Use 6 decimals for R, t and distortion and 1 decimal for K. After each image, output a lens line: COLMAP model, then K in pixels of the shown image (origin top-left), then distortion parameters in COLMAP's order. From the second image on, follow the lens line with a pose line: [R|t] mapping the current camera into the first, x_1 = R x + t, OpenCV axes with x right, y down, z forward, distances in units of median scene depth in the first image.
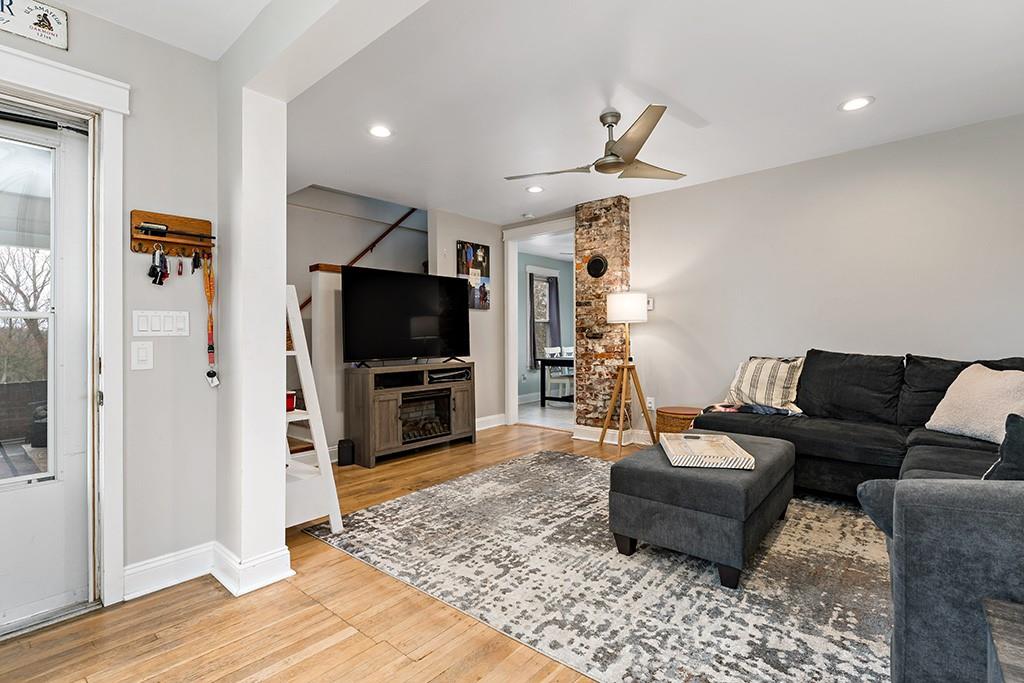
lens RADIAL K [[478.2, 0, 515.8], [0, 478.2, 339.2], [0, 0, 1]] dist [-0.009477, -0.000521]
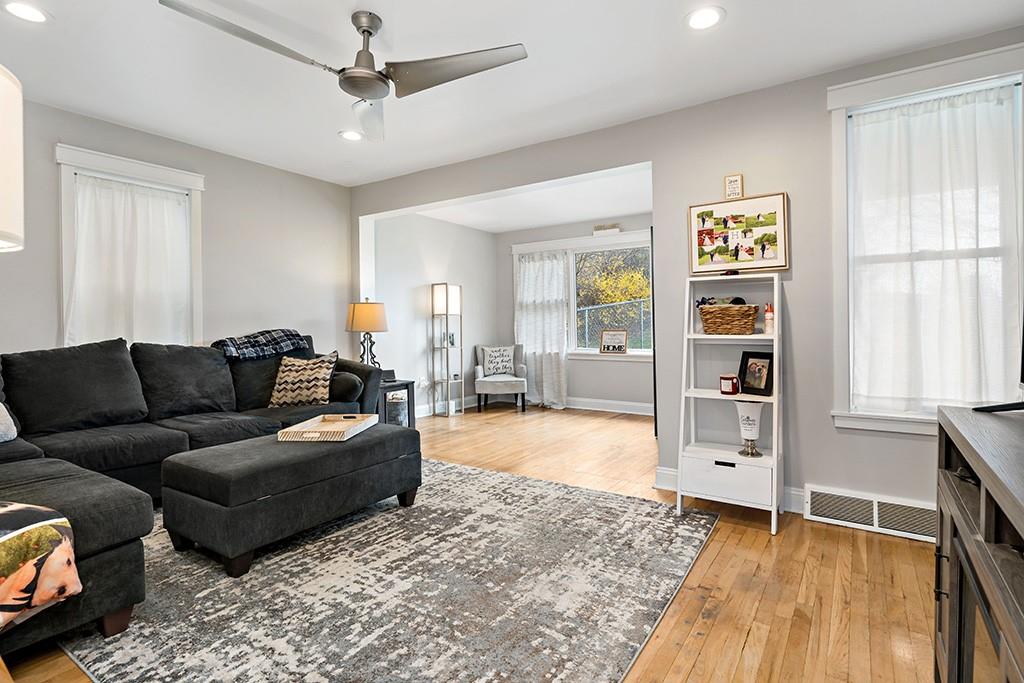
lens RADIAL K [[495.3, 0, 527.5], [0, 495.3, 325.0], [0, 0, 1]] dist [-0.008267, 0.001029]
pose [[-0.992114, 0.012496, -0.124715, 0.055820], [0.011966, 0.999916, 0.004996, -0.003025], [0.124767, 0.003464, -0.992180, 1.558331]]
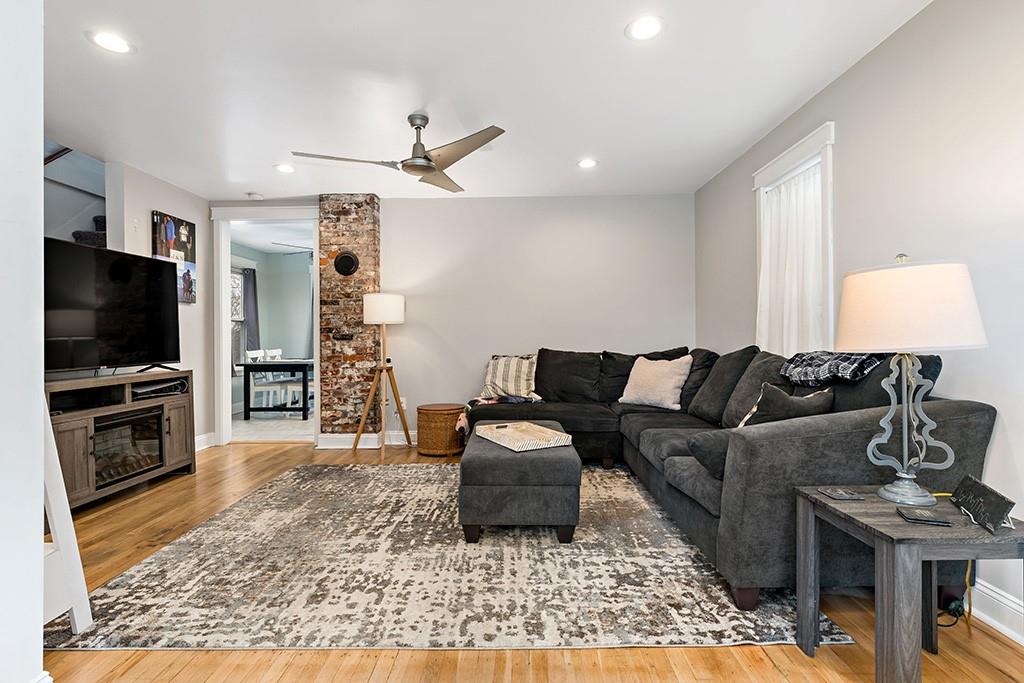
lens RADIAL K [[478.2, 0, 512.9], [0, 478.2, 343.0], [0, 0, 1]] dist [-0.009477, -0.000521]
pose [[0.770472, -0.005057, 0.637454, -0.258028], [0.002020, 0.999983, 0.005492, 0.000648], [-0.637471, -0.002944, 0.770469, 0.085700]]
